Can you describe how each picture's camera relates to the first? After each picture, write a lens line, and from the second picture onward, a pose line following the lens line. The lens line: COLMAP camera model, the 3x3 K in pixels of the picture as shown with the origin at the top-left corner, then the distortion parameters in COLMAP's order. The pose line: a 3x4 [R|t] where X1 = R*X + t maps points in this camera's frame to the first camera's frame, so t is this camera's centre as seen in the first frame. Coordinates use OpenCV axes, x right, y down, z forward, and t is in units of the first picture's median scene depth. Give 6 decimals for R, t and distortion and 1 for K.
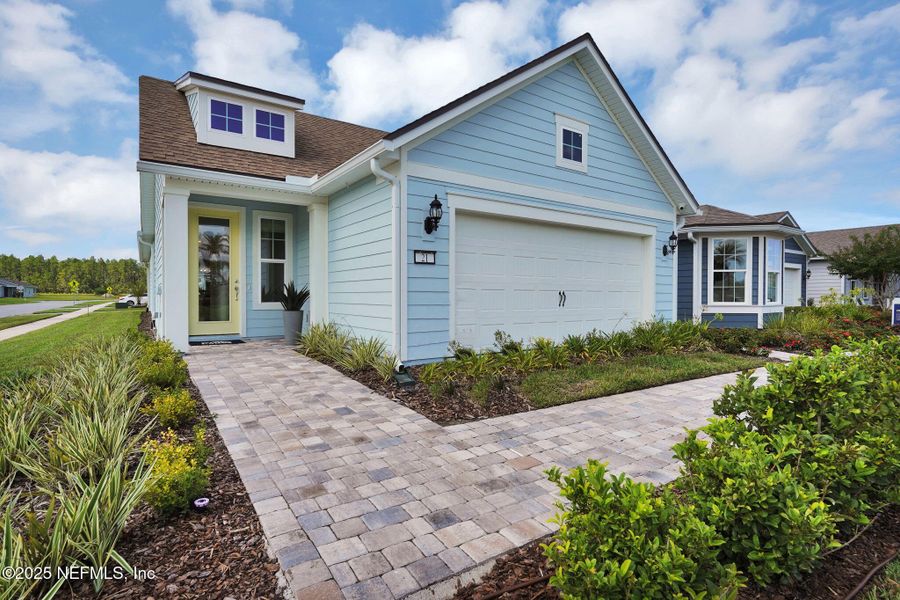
lens RADIAL K [[401.5, 0, 450.0], [0, 401.5, 300.0], [0, 0, 1]] dist [-0.009831, 0.000198]
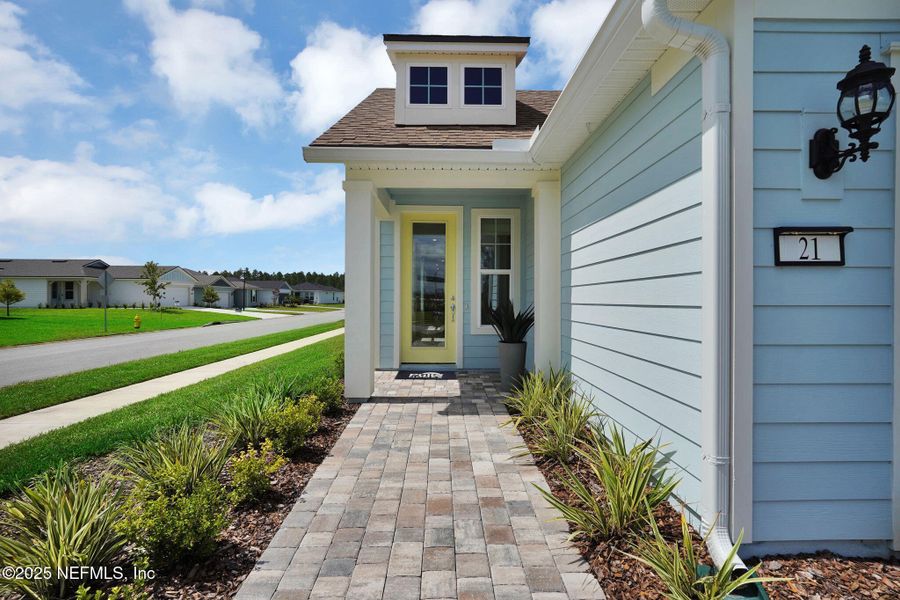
lens RADIAL K [[401.5, 0, 450.0], [0, 401.5, 300.0], [0, 0, 1]] dist [-0.009831, 0.000198]
pose [[0.821010, -0.000889, -0.570913, -0.123936], [-0.009666, 0.999834, -0.015458, -0.052956], [0.570832, 0.018209, 0.820865, 0.550452]]
